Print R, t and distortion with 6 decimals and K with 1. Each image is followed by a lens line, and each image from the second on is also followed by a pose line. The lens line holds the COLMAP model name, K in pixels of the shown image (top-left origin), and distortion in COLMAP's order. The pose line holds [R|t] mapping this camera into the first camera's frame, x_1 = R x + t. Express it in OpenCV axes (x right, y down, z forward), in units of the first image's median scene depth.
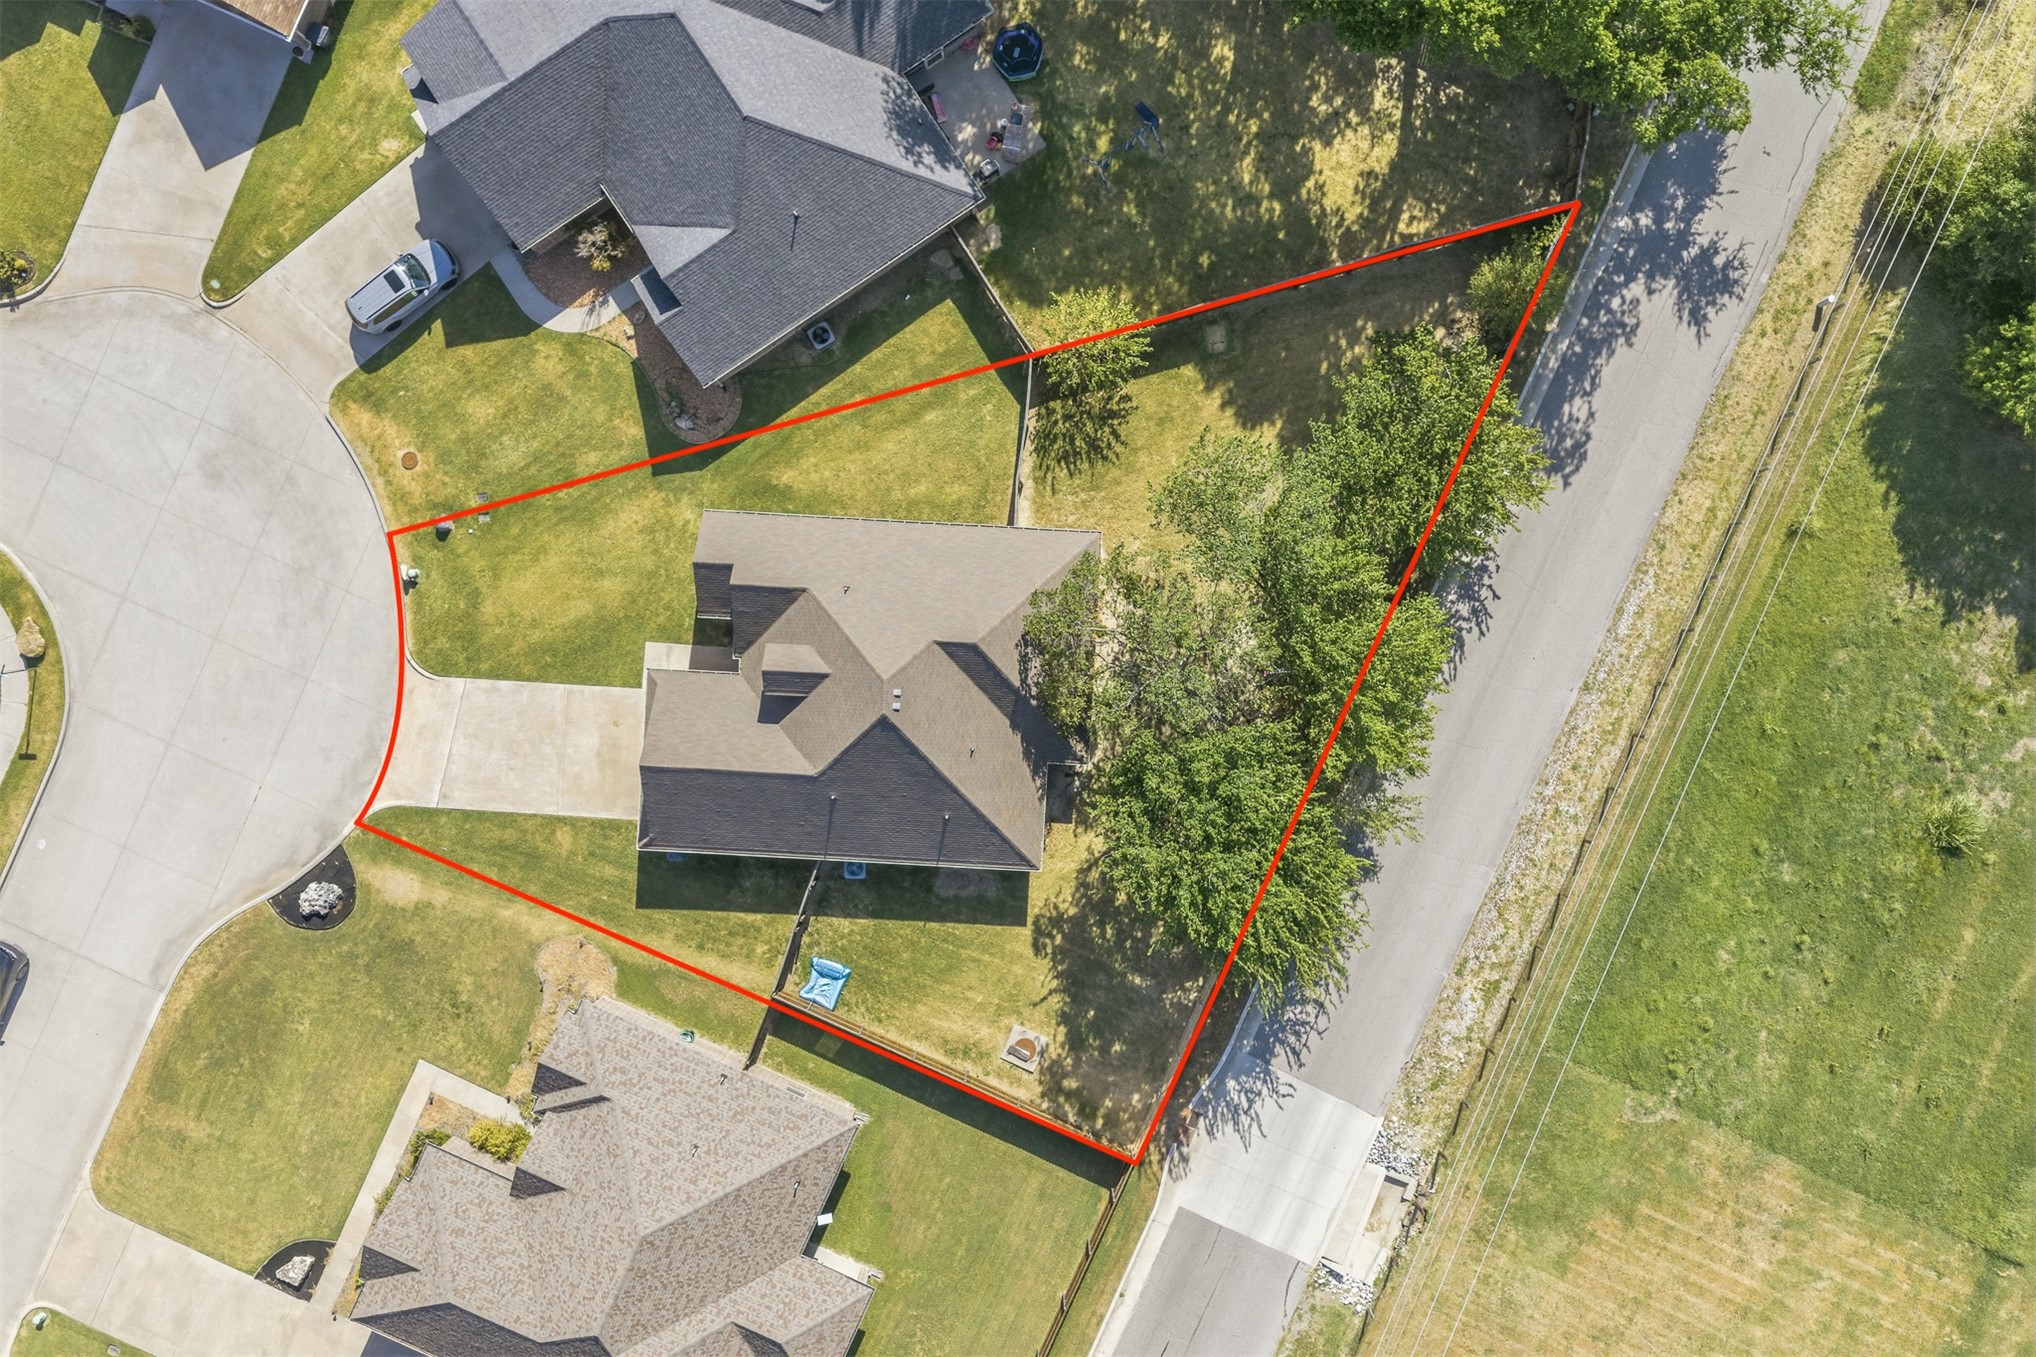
lens RADIAL K [[1691.4, 0, 1033.2], [0, 1691.4, 673.0], [0, 0, 1]] dist [0.002890, -0.000306]
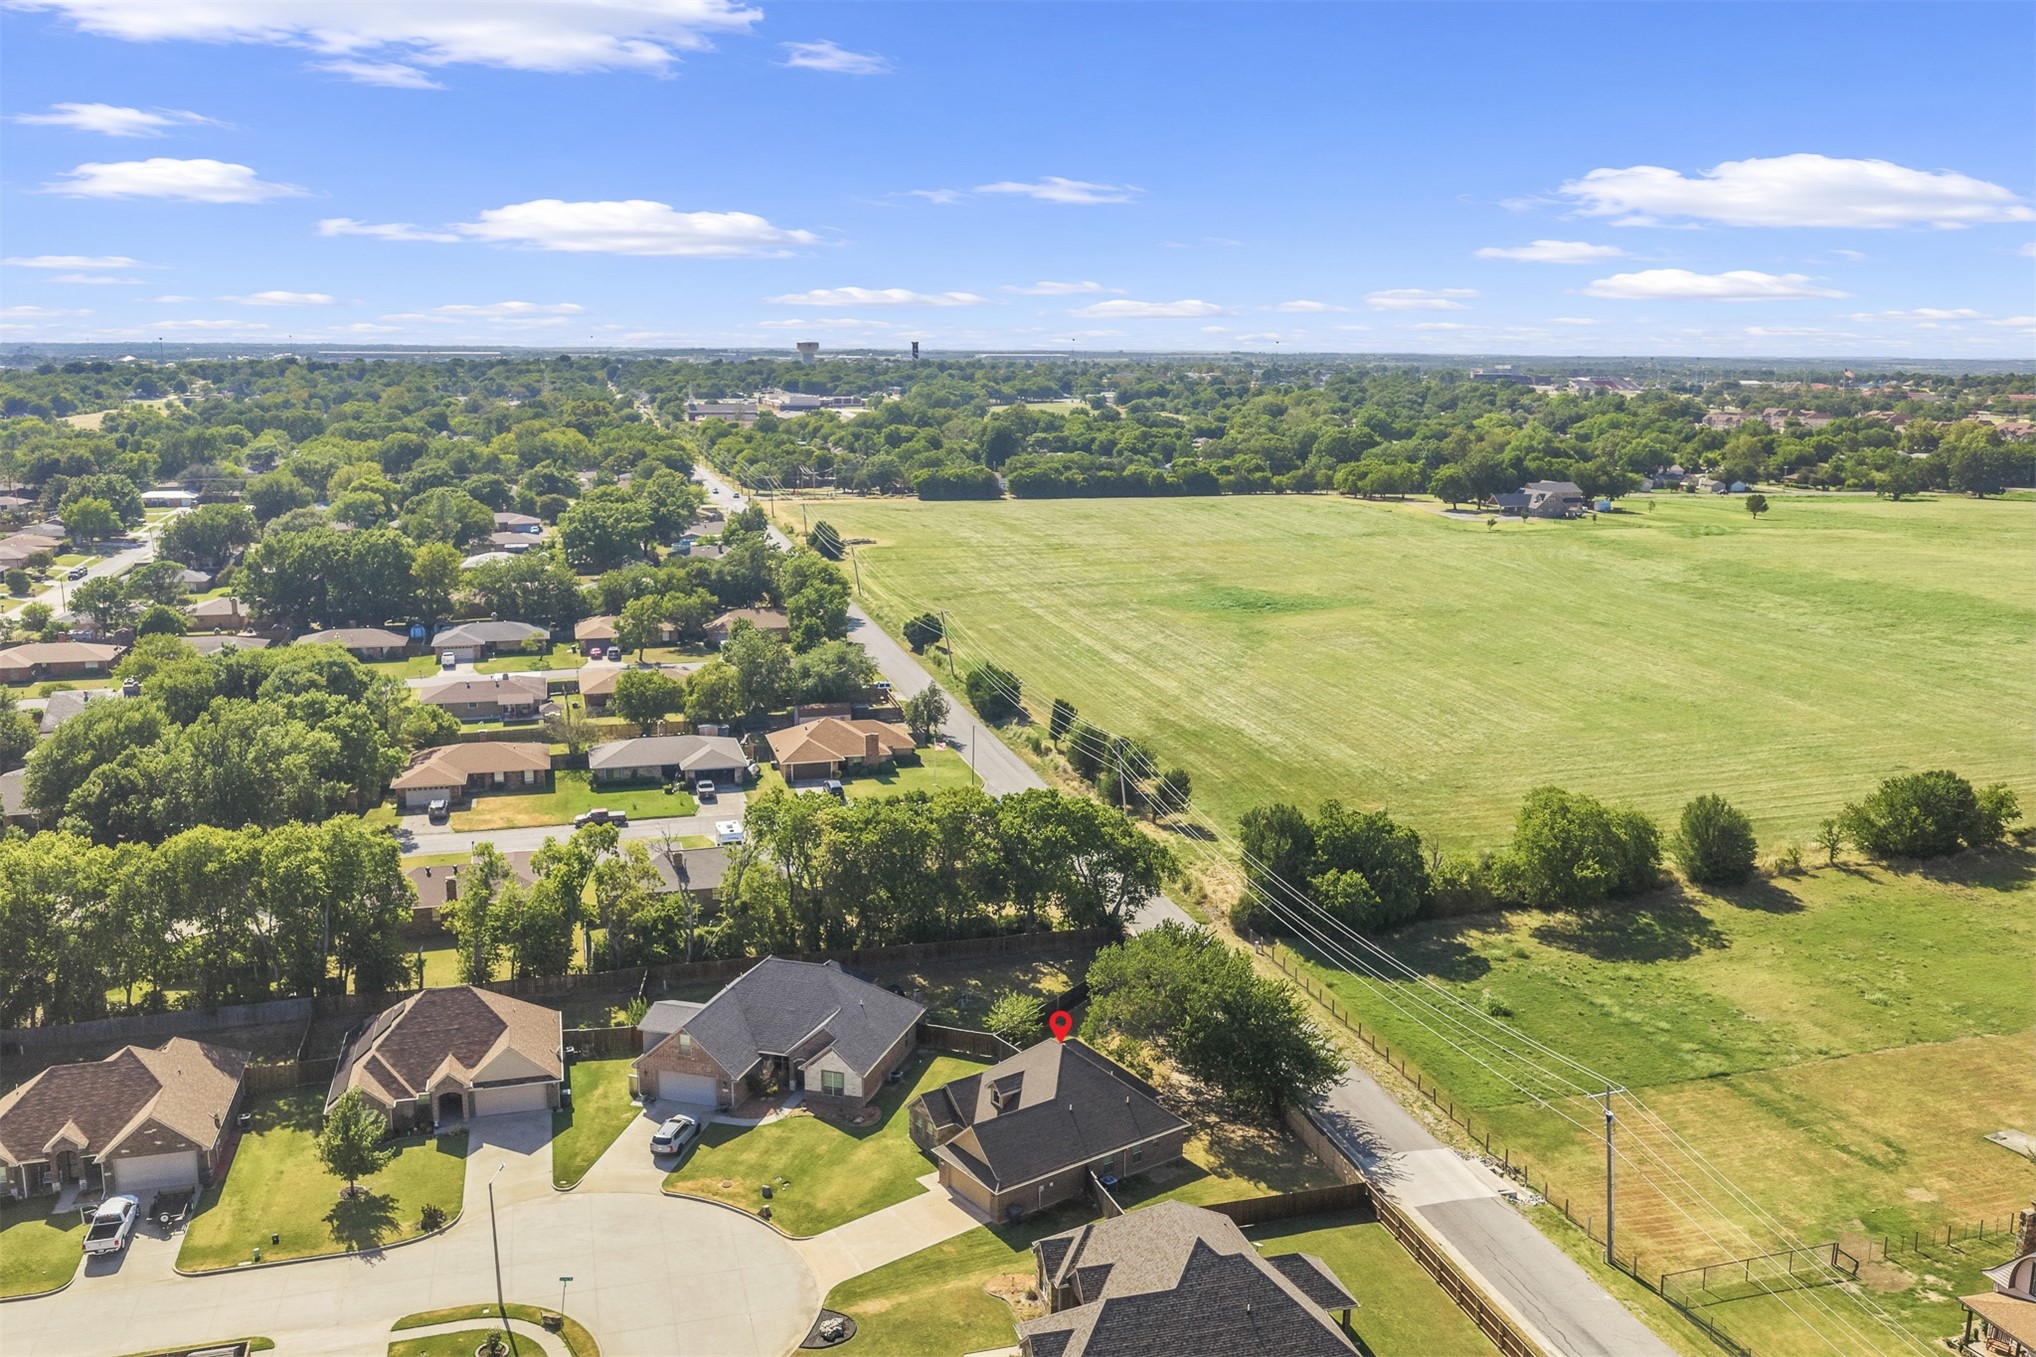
lens RADIAL K [[1692.8, 0, 1024.2], [0, 1692.8, 693.2], [0, 0, 1]] dist [0.026518, -0.044307]
pose [[0.761312, -0.131666, 0.634877, -1.101361], [0.648334, 0.142211, -0.747956, 1.173081], [0.008194, 0.981040, 0.193631, 0.243277]]
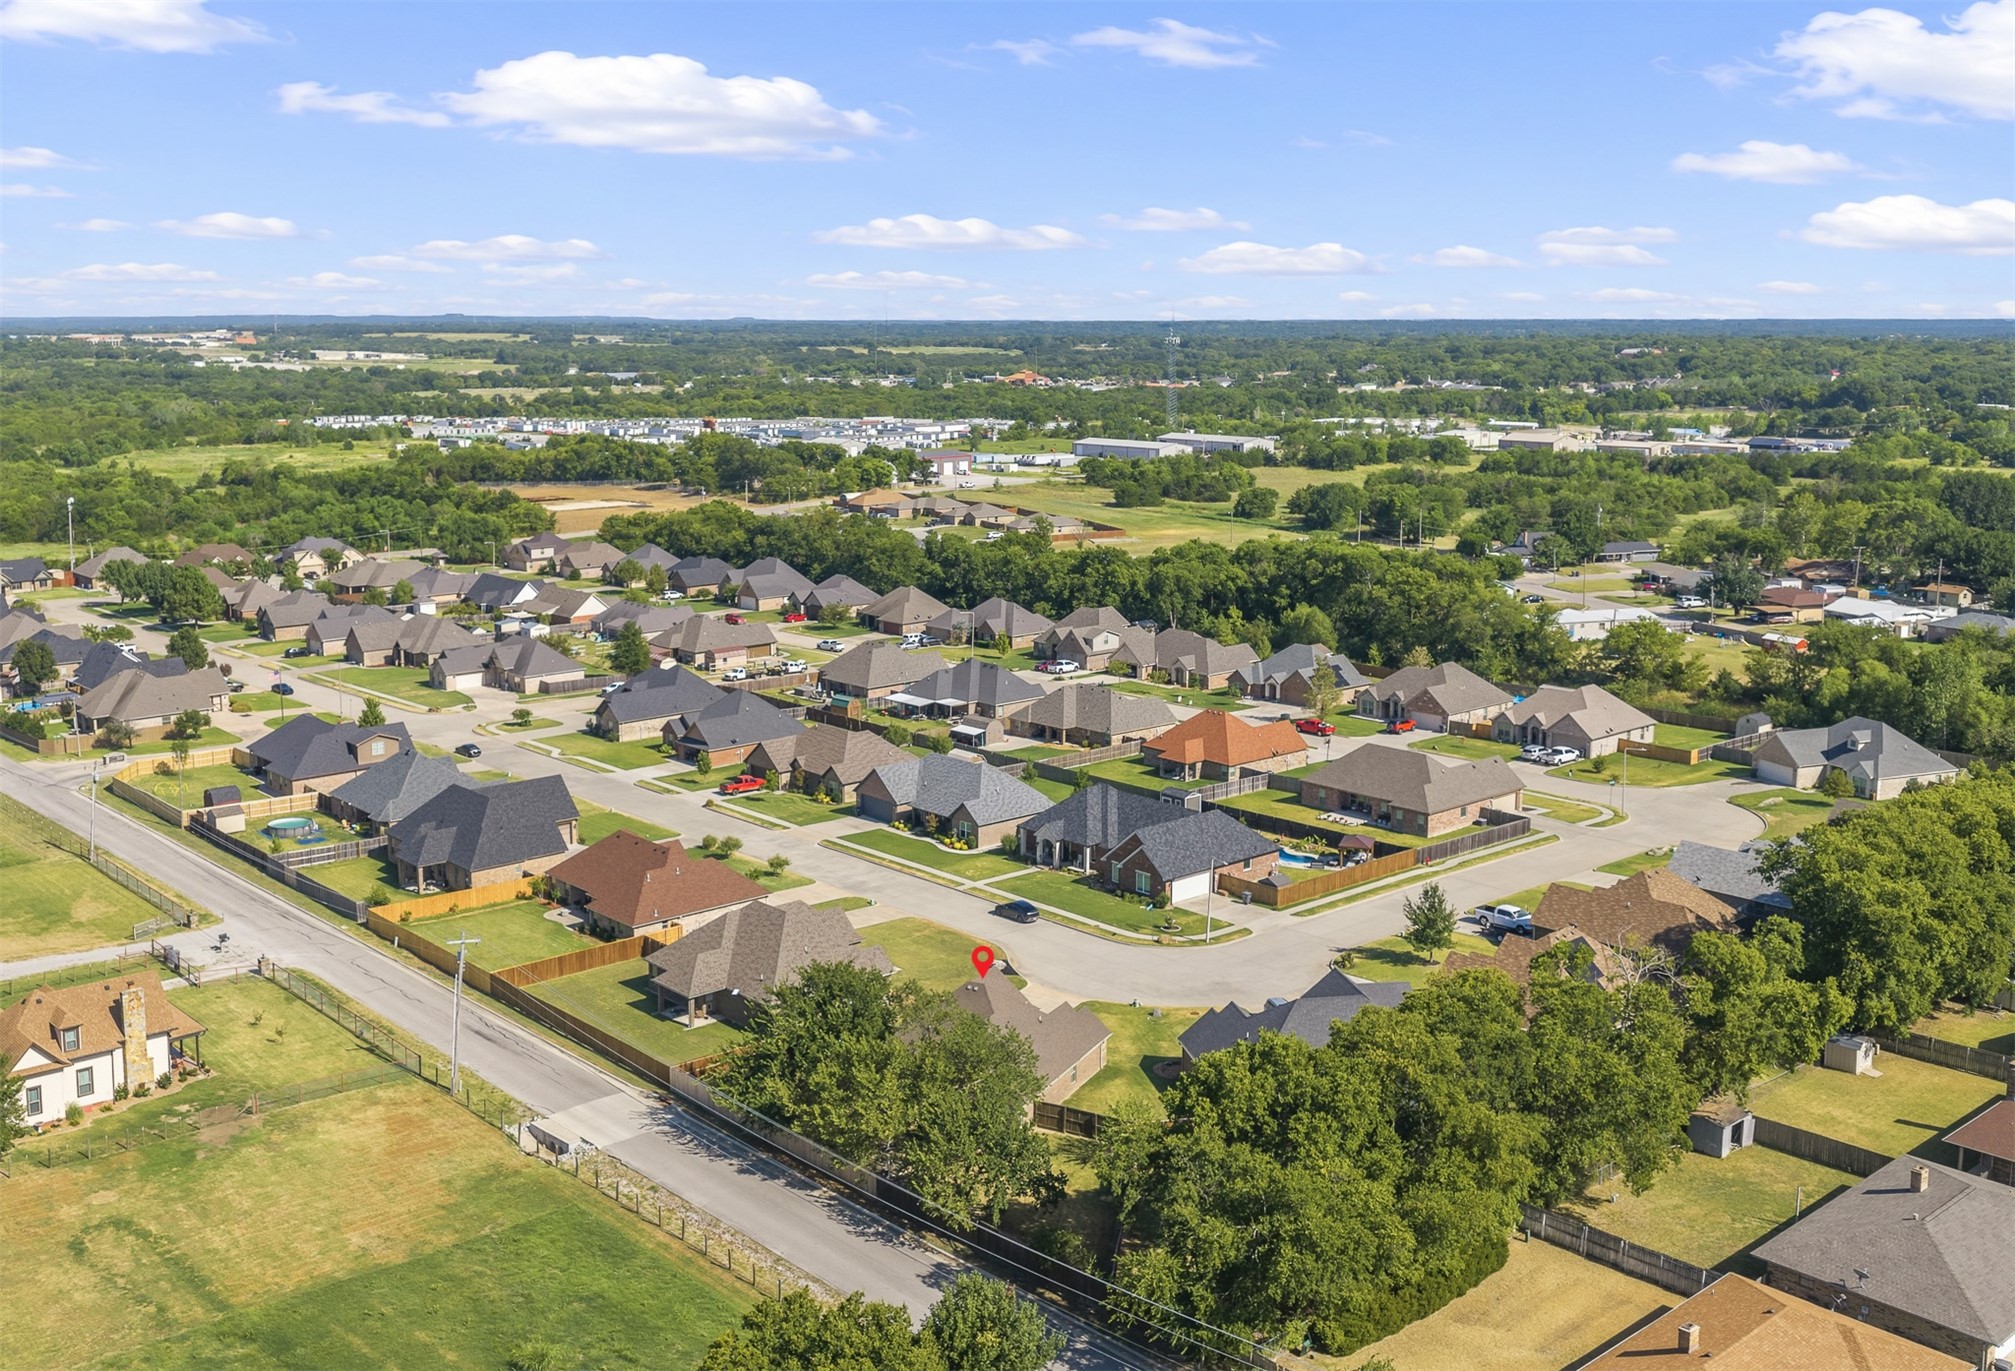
lens RADIAL K [[1967.7, 0, 924.6], [0, 1967.7, 559.2], [0, 0, 1]] dist [0.028763, -0.017516]
pose [[-0.423321, 0.108946, -0.899405, 1.654279], [-0.905855, -0.067352, 0.418199, -0.728096], [-0.015015, 0.991763, 0.127201, 0.230066]]
